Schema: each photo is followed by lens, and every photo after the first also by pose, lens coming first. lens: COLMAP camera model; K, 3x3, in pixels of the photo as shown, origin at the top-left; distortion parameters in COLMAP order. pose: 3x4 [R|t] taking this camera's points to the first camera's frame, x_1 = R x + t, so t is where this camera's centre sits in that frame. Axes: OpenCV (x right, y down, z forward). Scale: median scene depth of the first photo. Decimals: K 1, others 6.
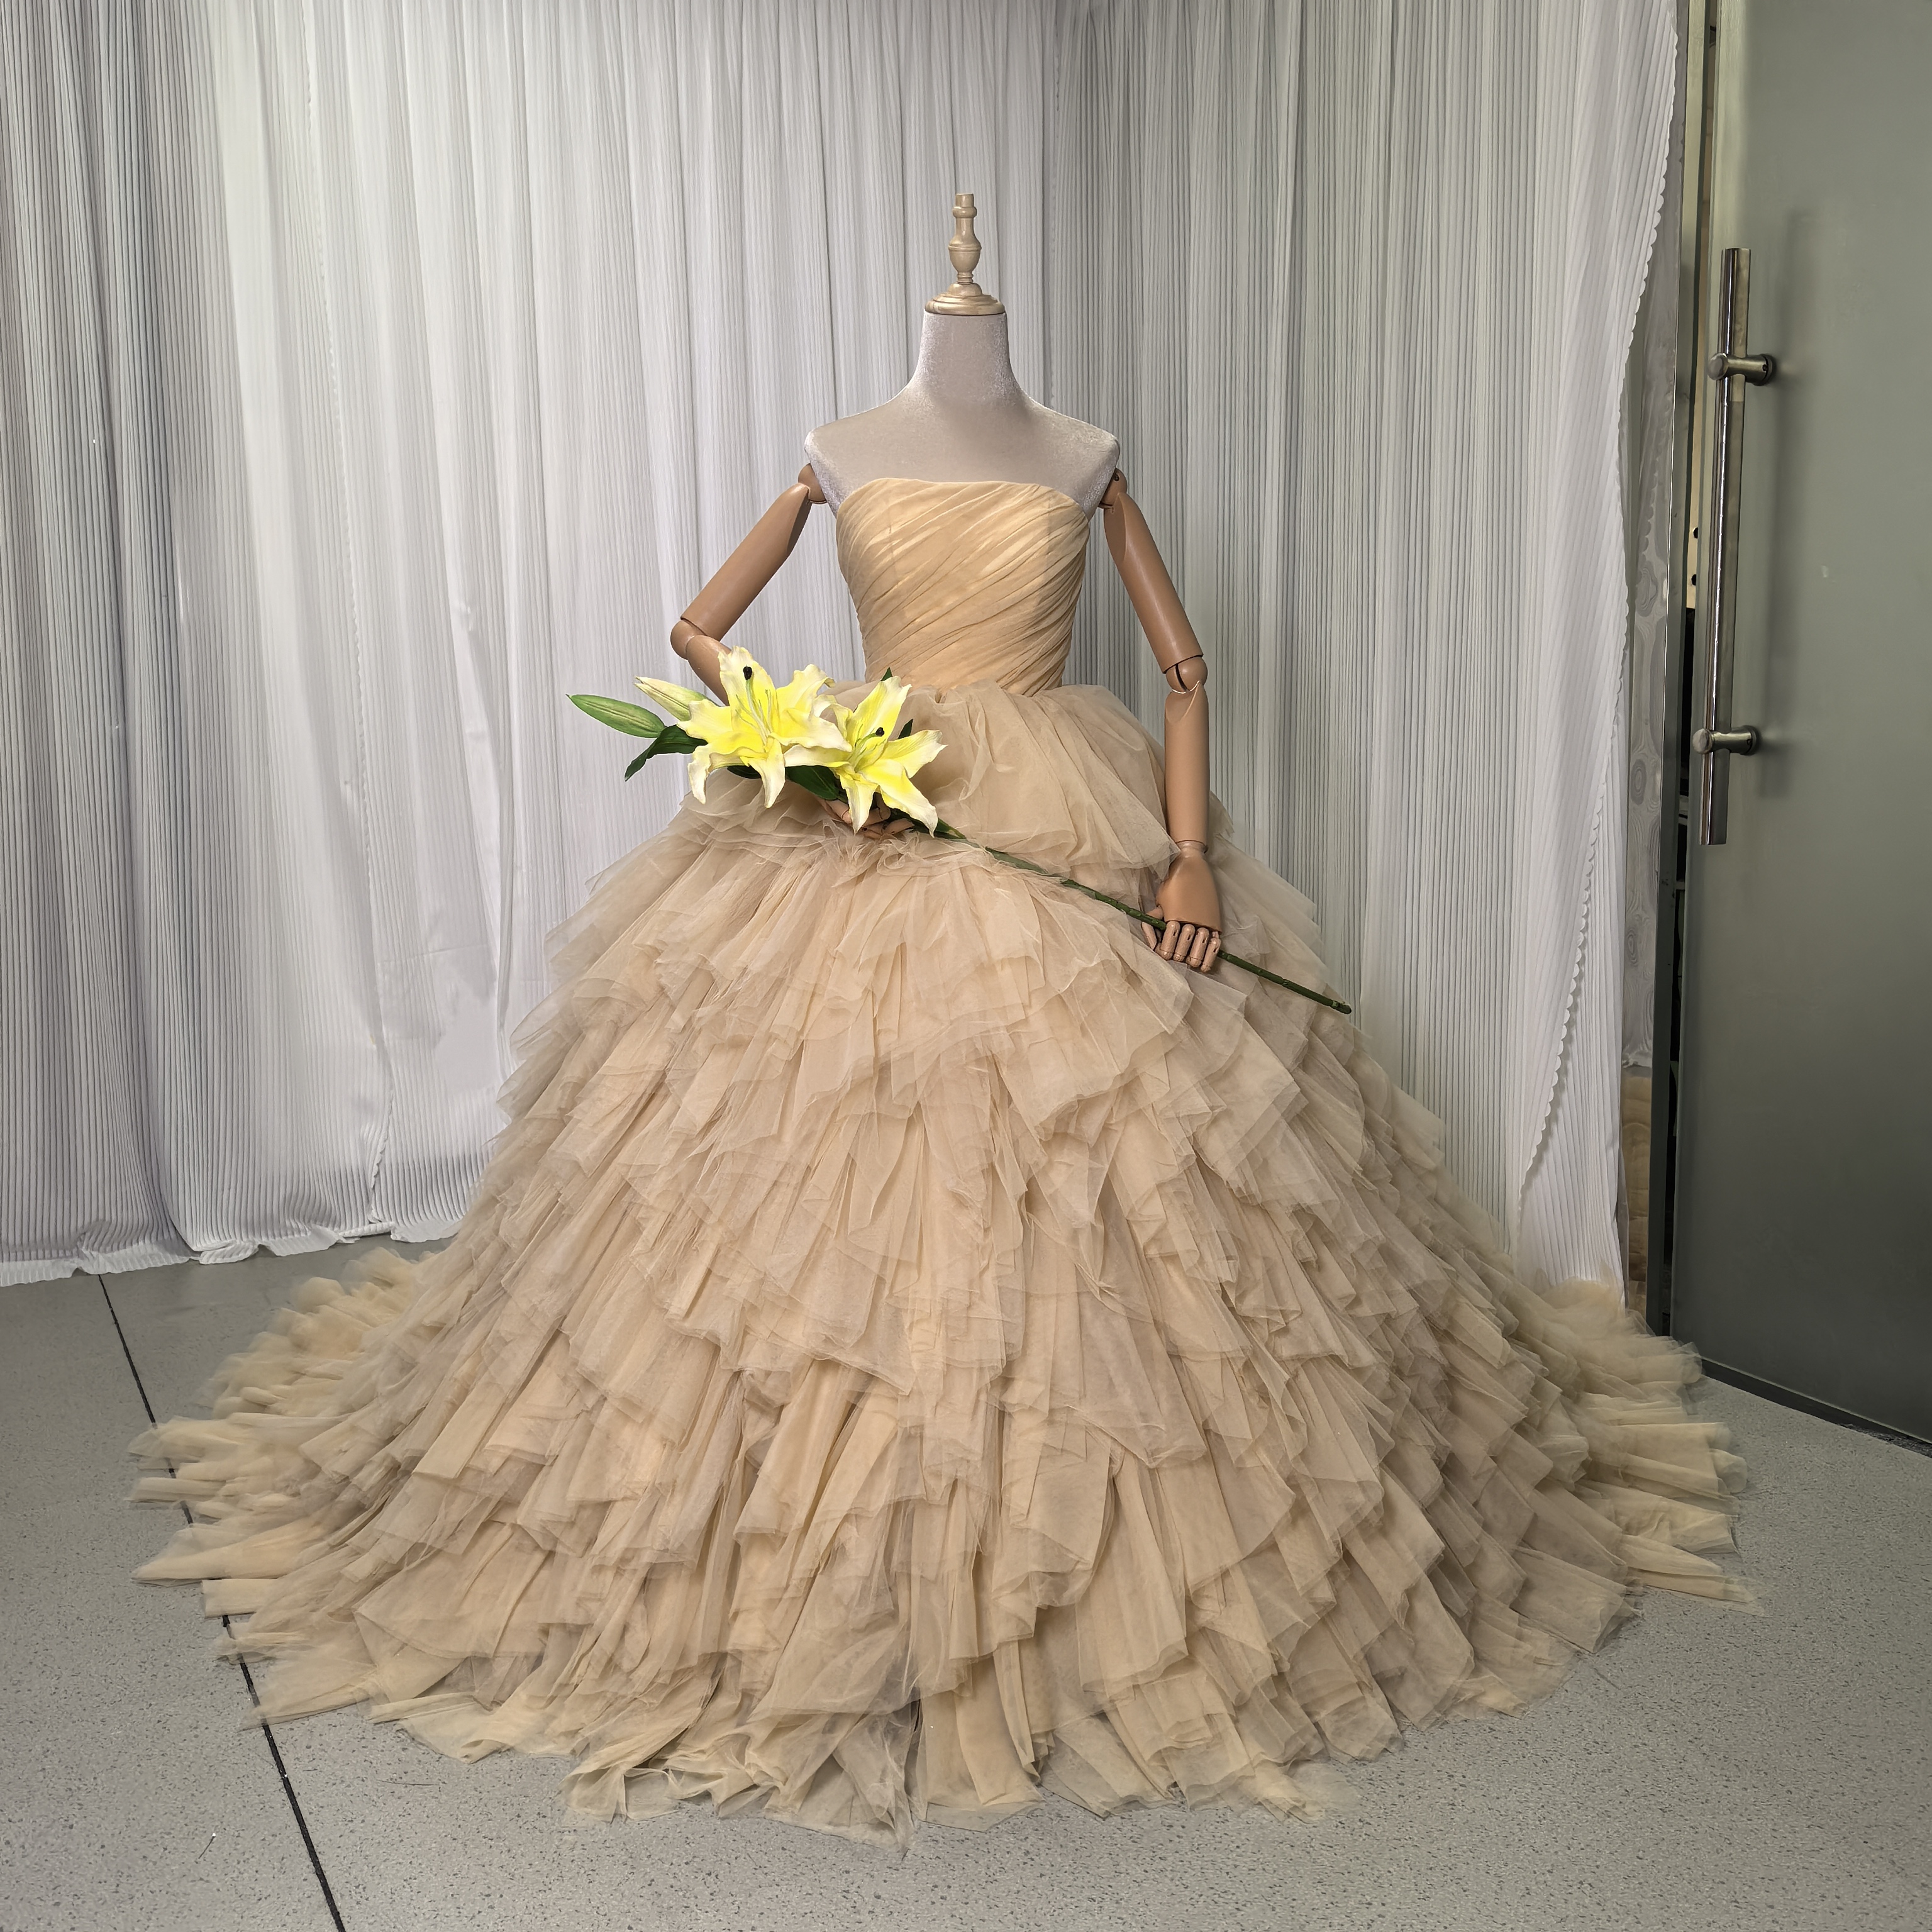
lens RADIAL K [[1792.9, 0, 966.9], [0, 1792.9, 1000.0], [0, 0, 1]] dist [0.068041, -0.130300]
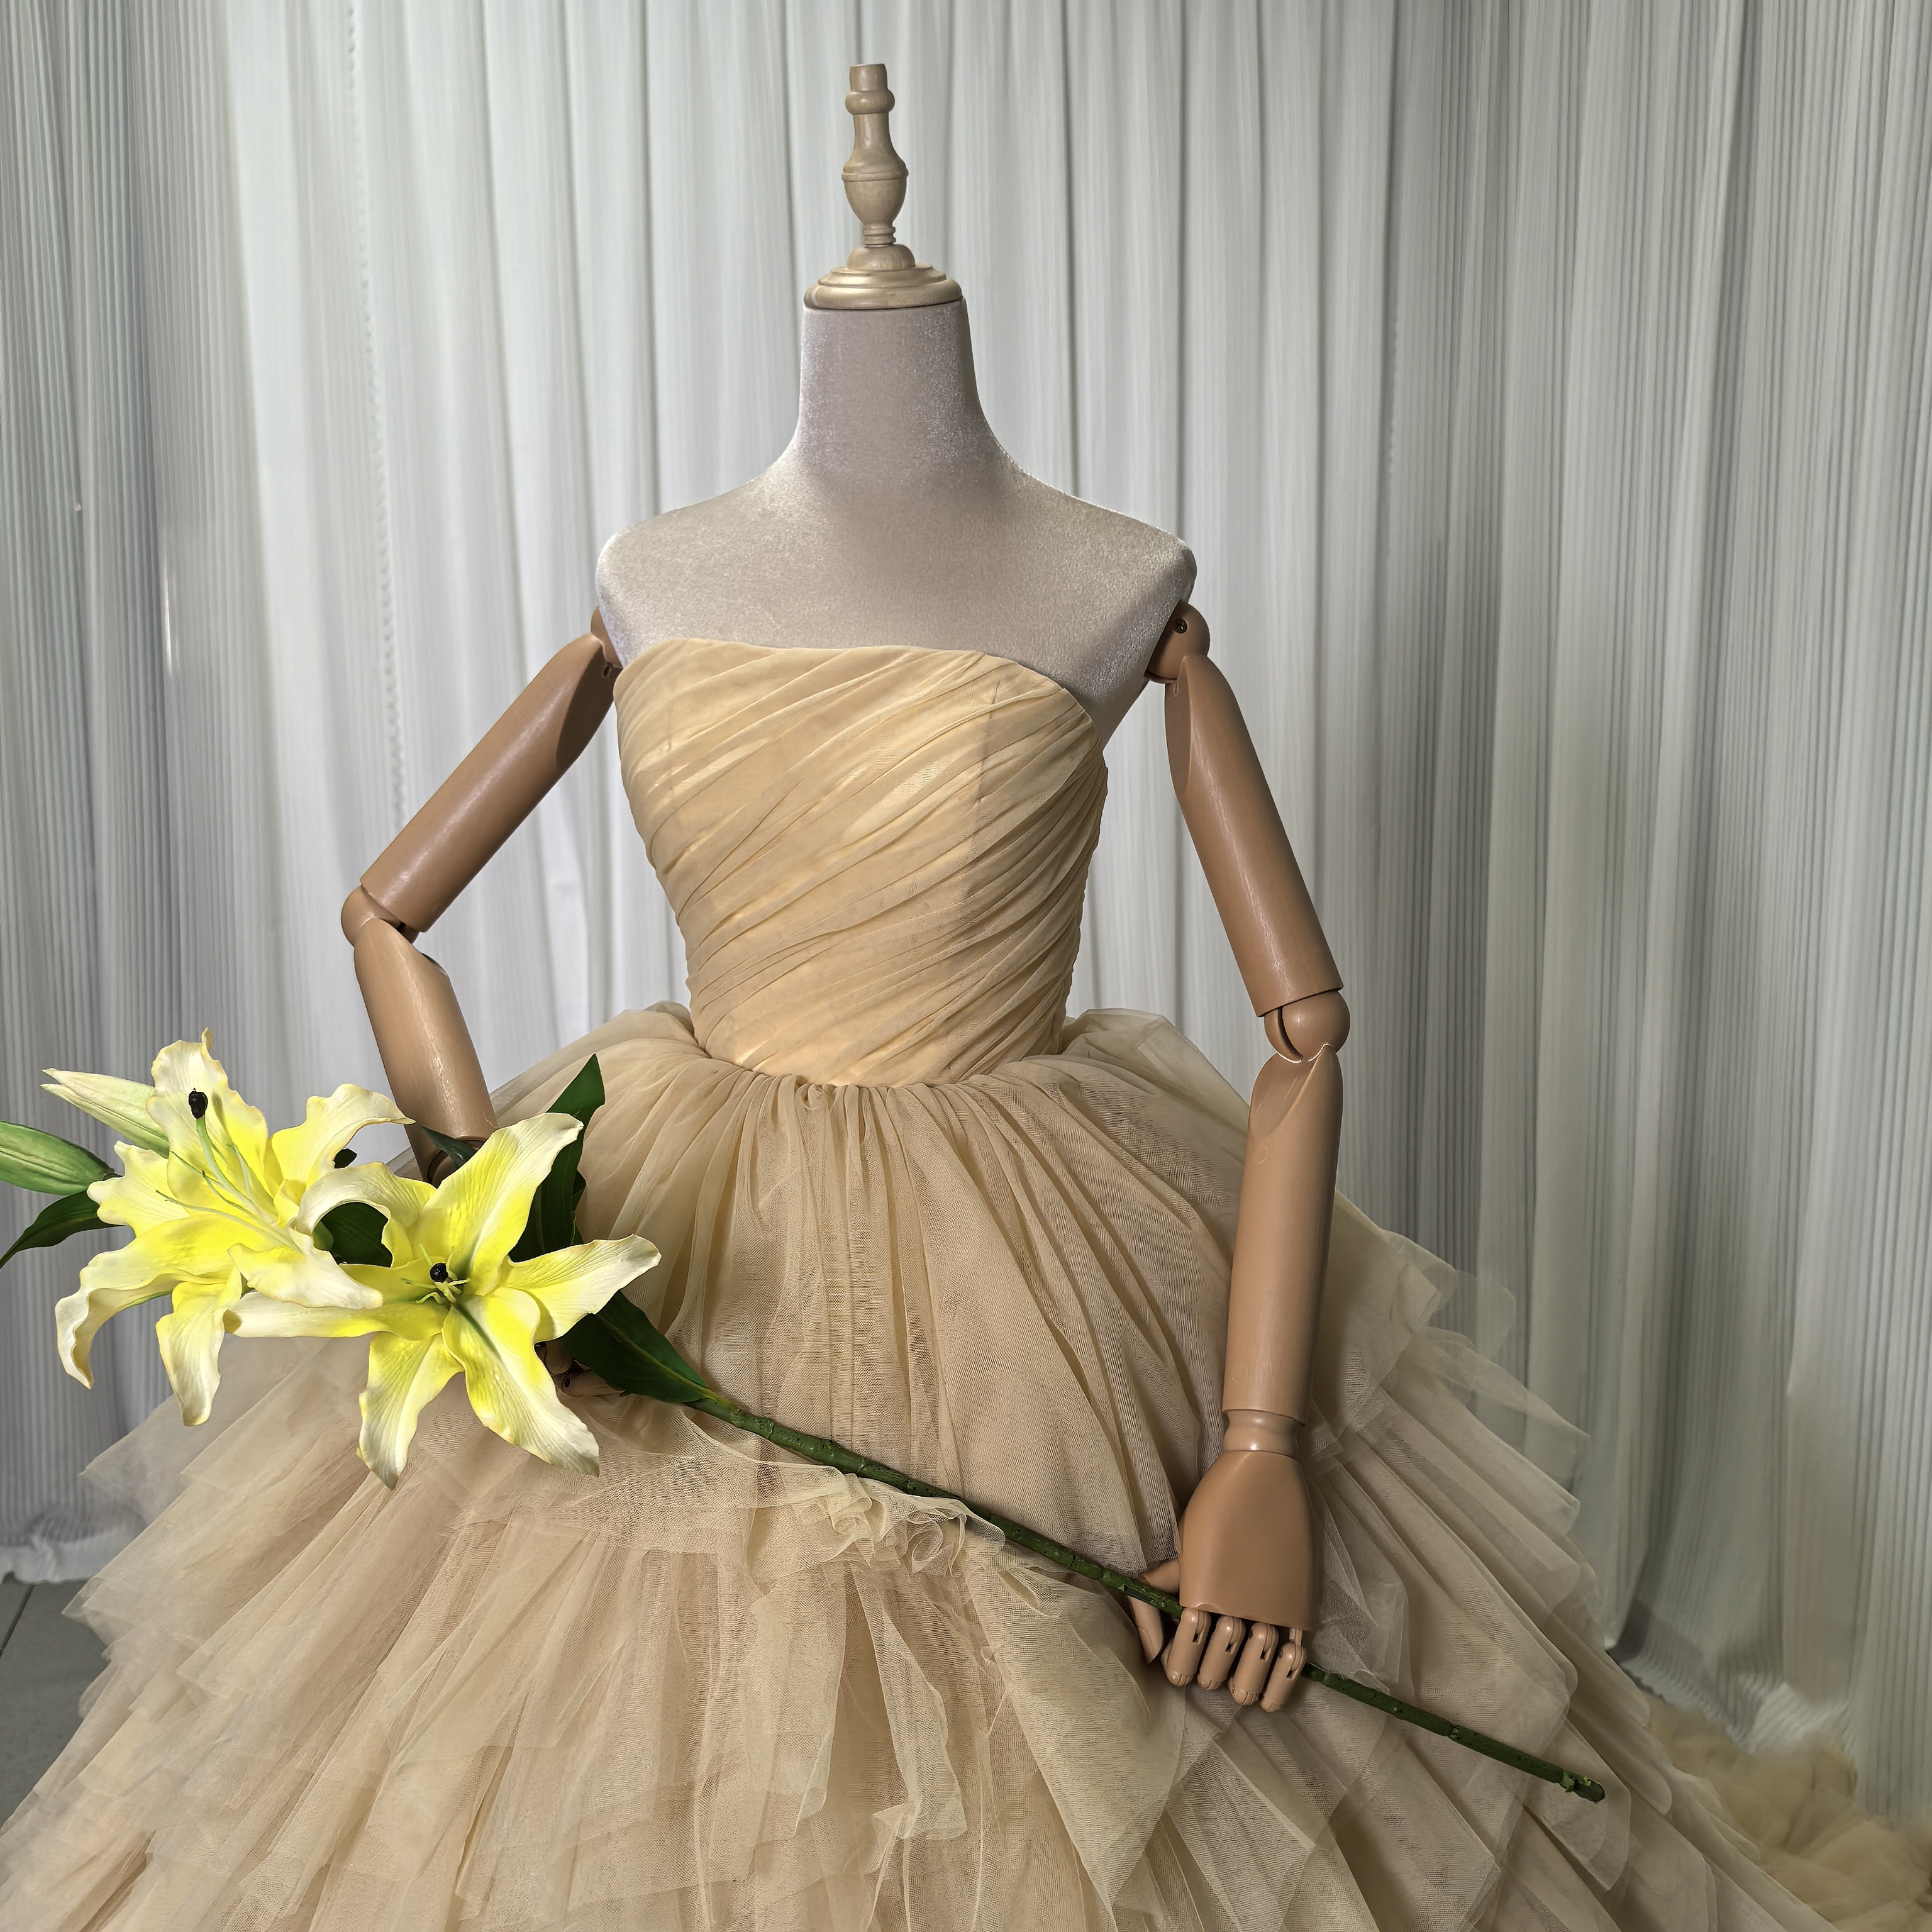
lens RADIAL K [[1792.9, 0, 966.9], [0, 1792.9, 1000.0], [0, 0, 1]] dist [0.068041, -0.130300]
pose [[0.970611, 0.054848, -0.234321, 0.155227], [-0.054937, 0.998471, 0.006156, -0.195251], [0.234300, 0.006898, 0.972140, 0.528099]]
